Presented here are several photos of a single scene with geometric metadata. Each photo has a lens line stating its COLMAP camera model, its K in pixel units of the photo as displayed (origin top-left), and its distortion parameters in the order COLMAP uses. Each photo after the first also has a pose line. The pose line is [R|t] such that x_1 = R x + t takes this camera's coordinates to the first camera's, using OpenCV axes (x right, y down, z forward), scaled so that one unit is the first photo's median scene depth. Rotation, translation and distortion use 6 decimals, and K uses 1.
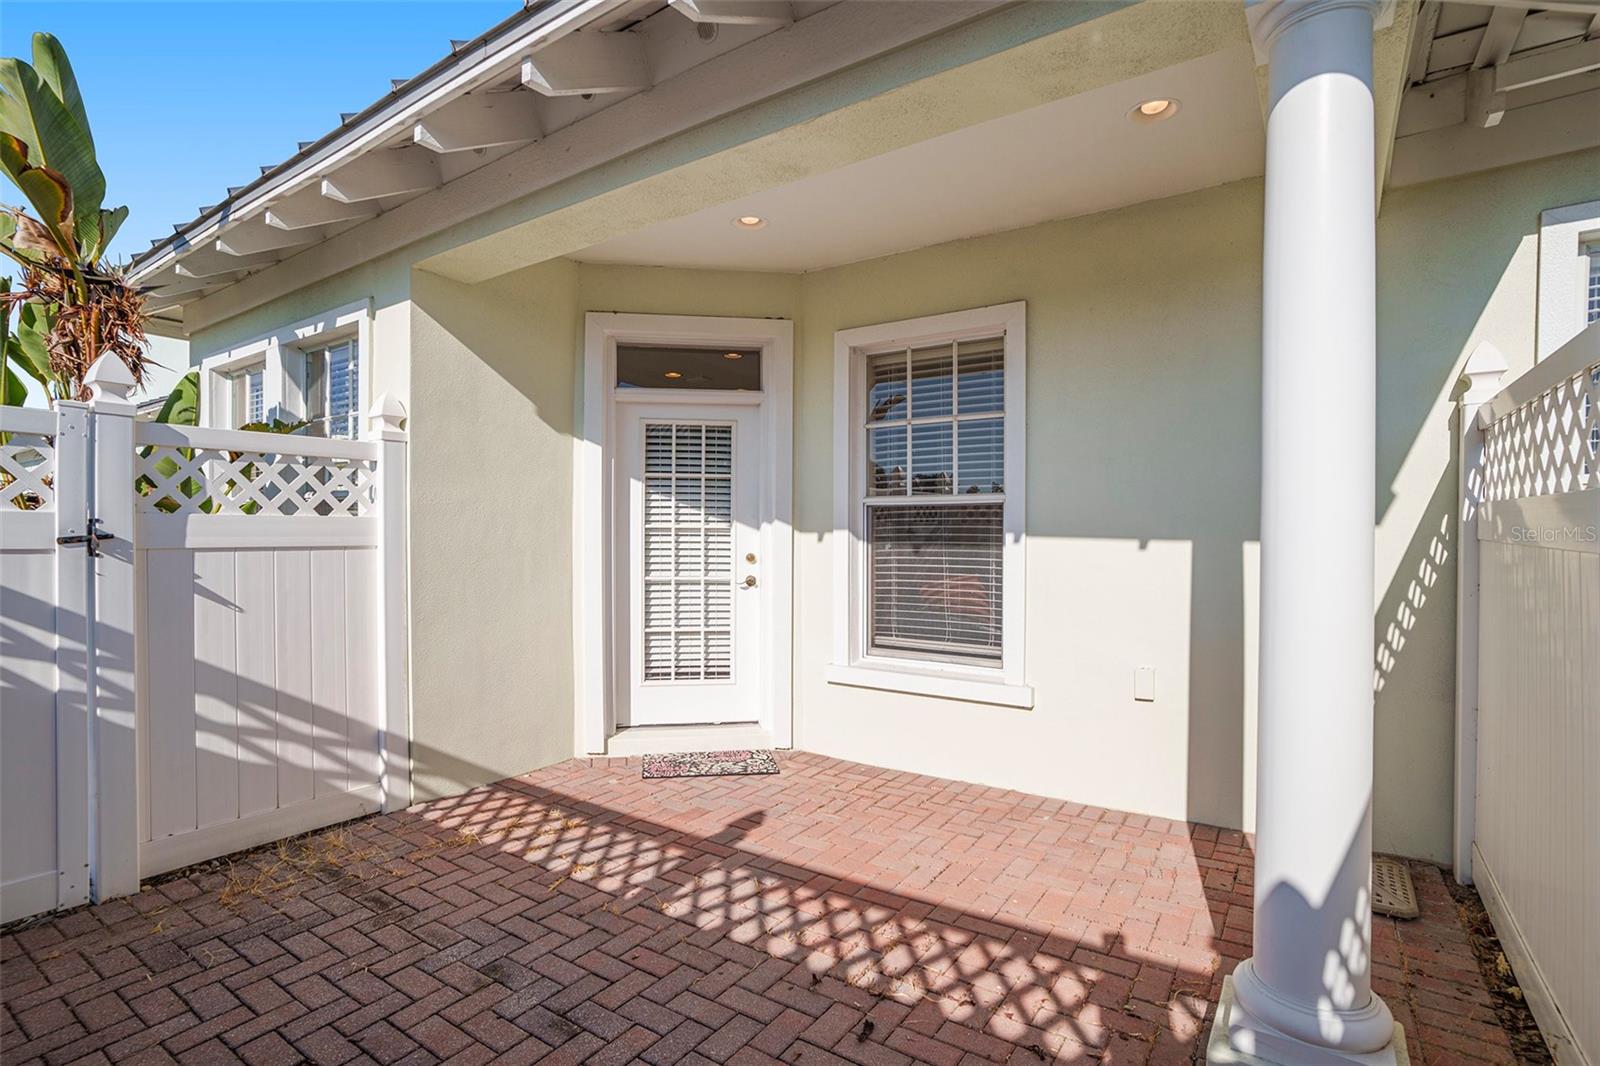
lens RADIAL K [[784.2, 0, 798.0], [0, 784.2, 533.7], [0, 0, 1]] dist [-0.065860, 0.019837]
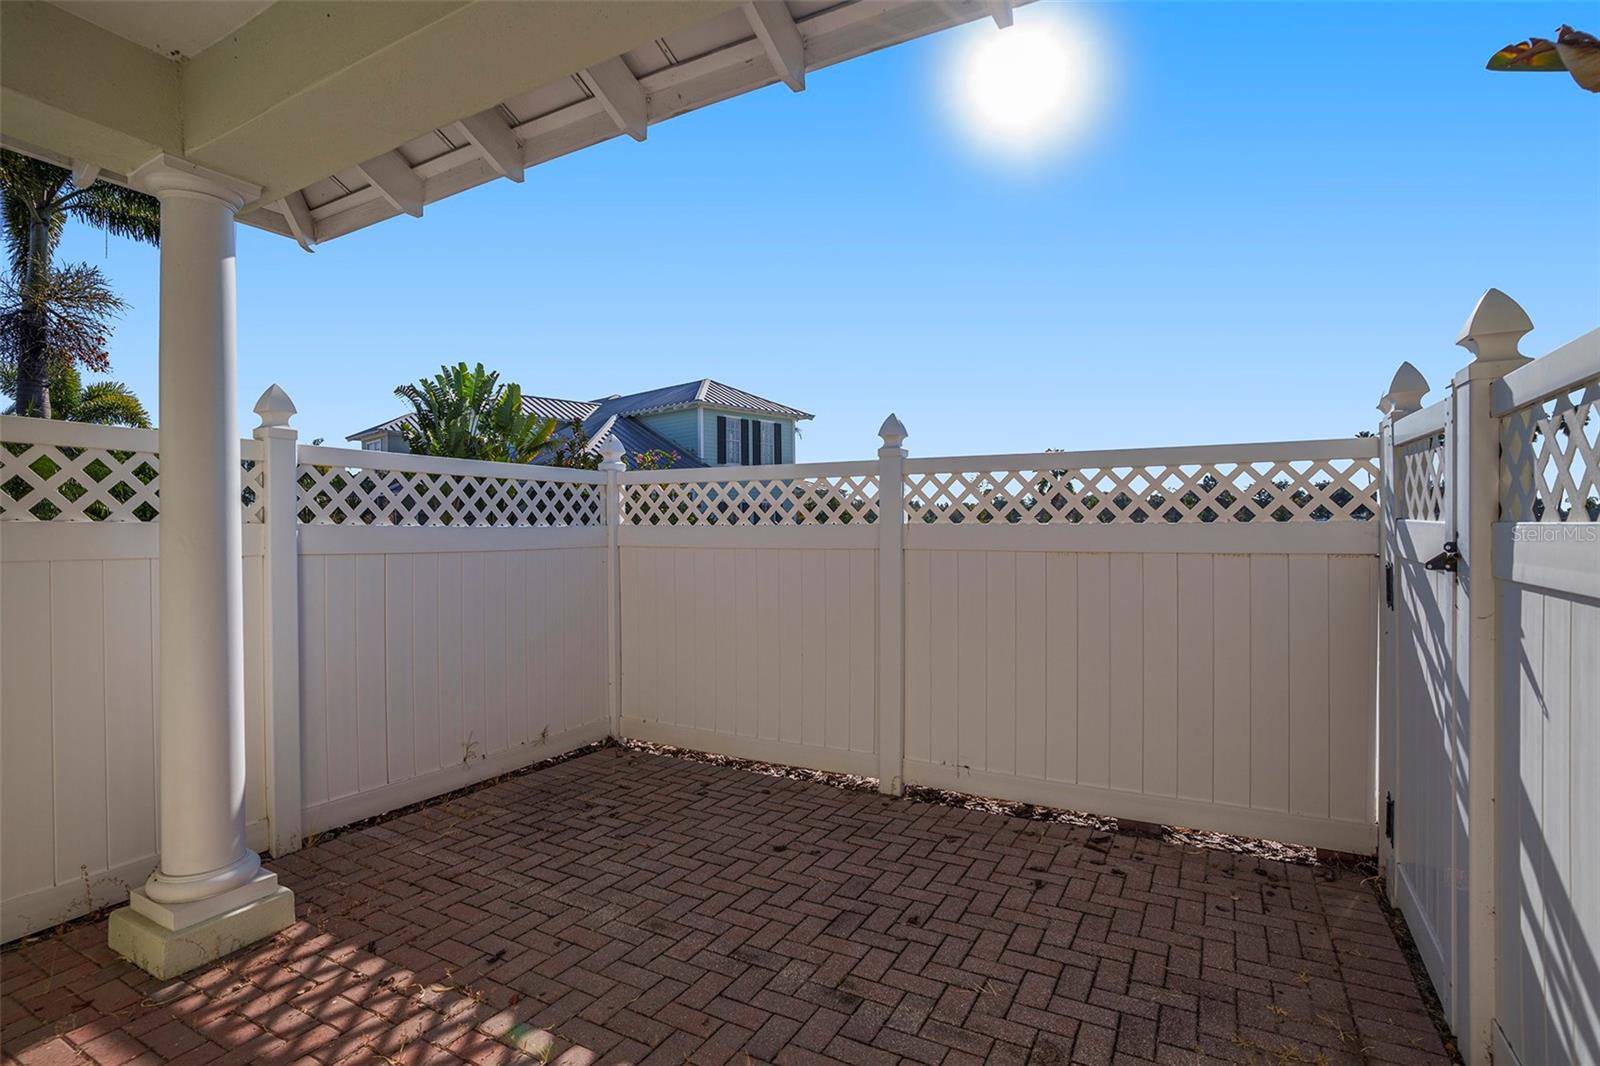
lens RADIAL K [[784.2, 0, 807.7], [0, 784.2, 531.8], [0, 0, 1]] dist [-0.065860, 0.019837]
pose [[-0.995541, 0.000434, -0.094332, -0.254612], [0.000288, 0.999999, 0.001557, -0.026858], [0.094333, 0.001523, -0.995540, 1.960222]]
